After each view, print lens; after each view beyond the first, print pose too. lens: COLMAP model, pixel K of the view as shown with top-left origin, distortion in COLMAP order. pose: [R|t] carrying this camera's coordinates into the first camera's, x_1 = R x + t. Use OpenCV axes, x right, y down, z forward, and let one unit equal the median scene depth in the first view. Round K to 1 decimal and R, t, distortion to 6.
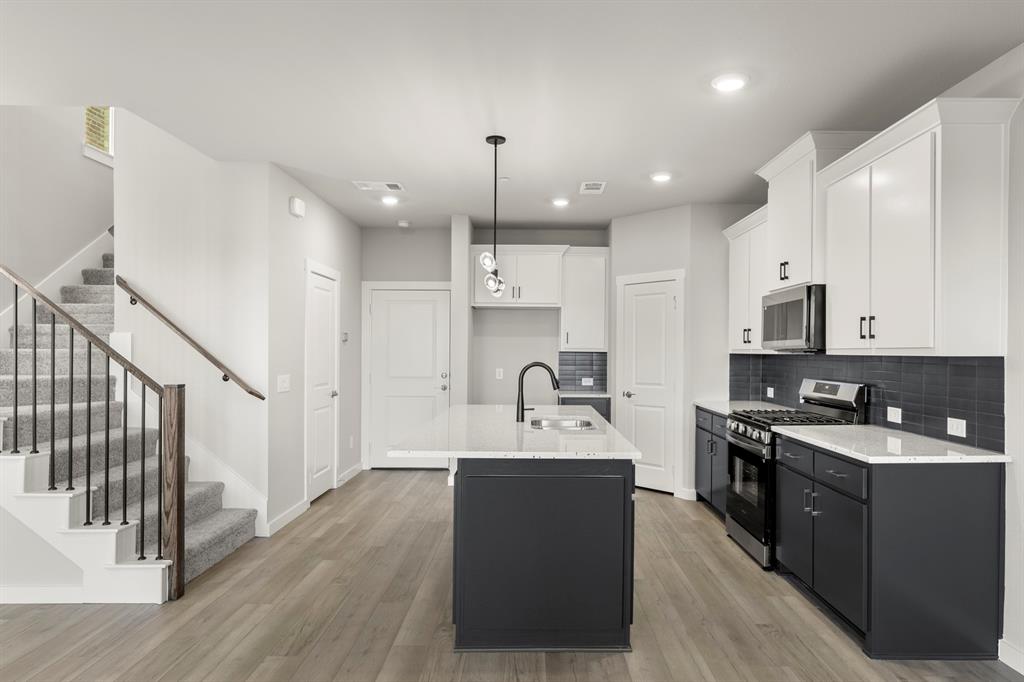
lens RADIAL K [[590.1, 0, 600.1], [0, 590.1, 349.1], [0, 0, 1]] dist [0.006502, 0.000216]
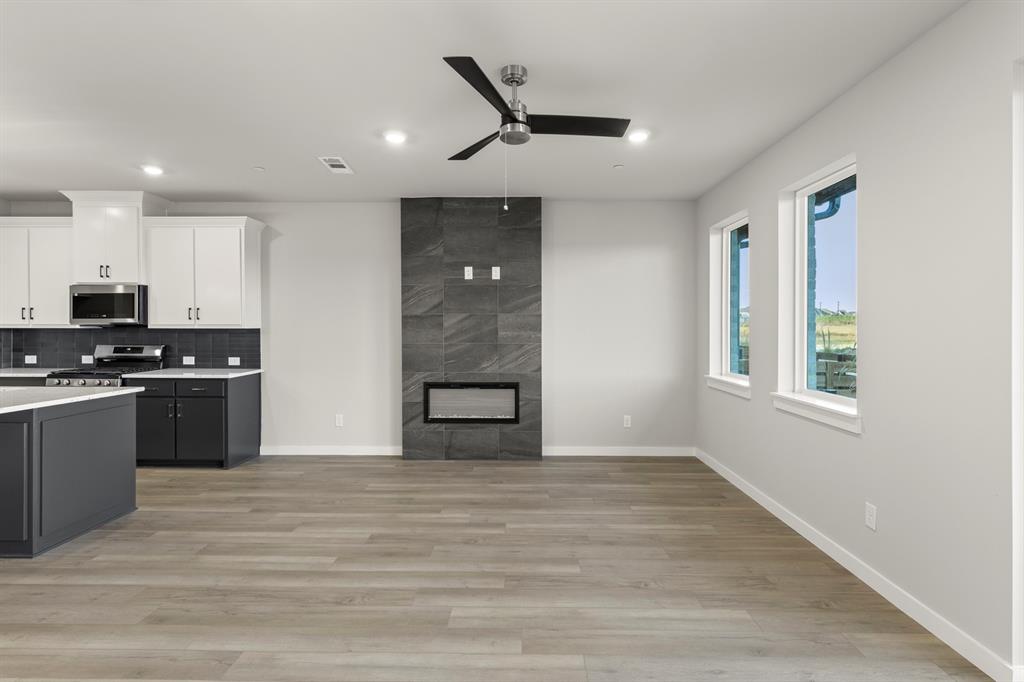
lens RADIAL K [[516.0, 0, 507.8], [0, 516.0, 332.9], [0, 0, 1]] dist [0.002520, -0.002759]
pose [[0.039883, -0.011586, 0.999137, -1.022168], [-0.003696, 0.999924, 0.011743, 0.001843], [-0.999198, -0.004162, 0.039837, -0.063834]]
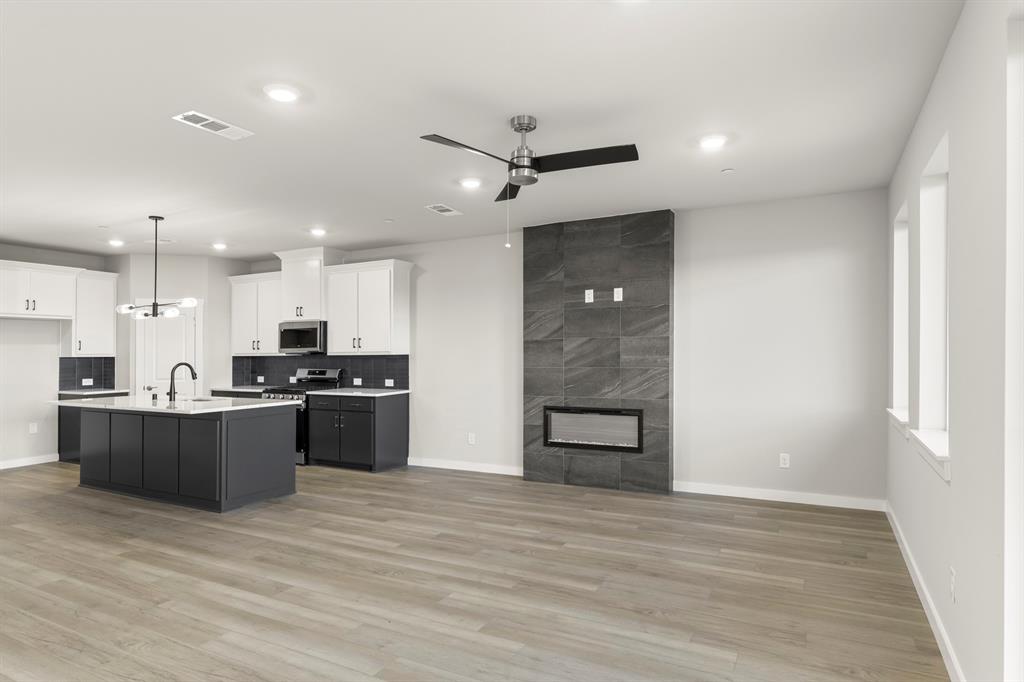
lens RADIAL K [[594.1, 0, 514.9], [0, 594.1, 349.4], [0, 0, 1]] dist [-0.003476, 0.000949]
pose [[0.478727, -0.003380, 0.877957, -1.127926], [0.009027, 0.999959, -0.001073, -0.003133], [-0.877917, 0.008439, 0.478738, -0.570915]]
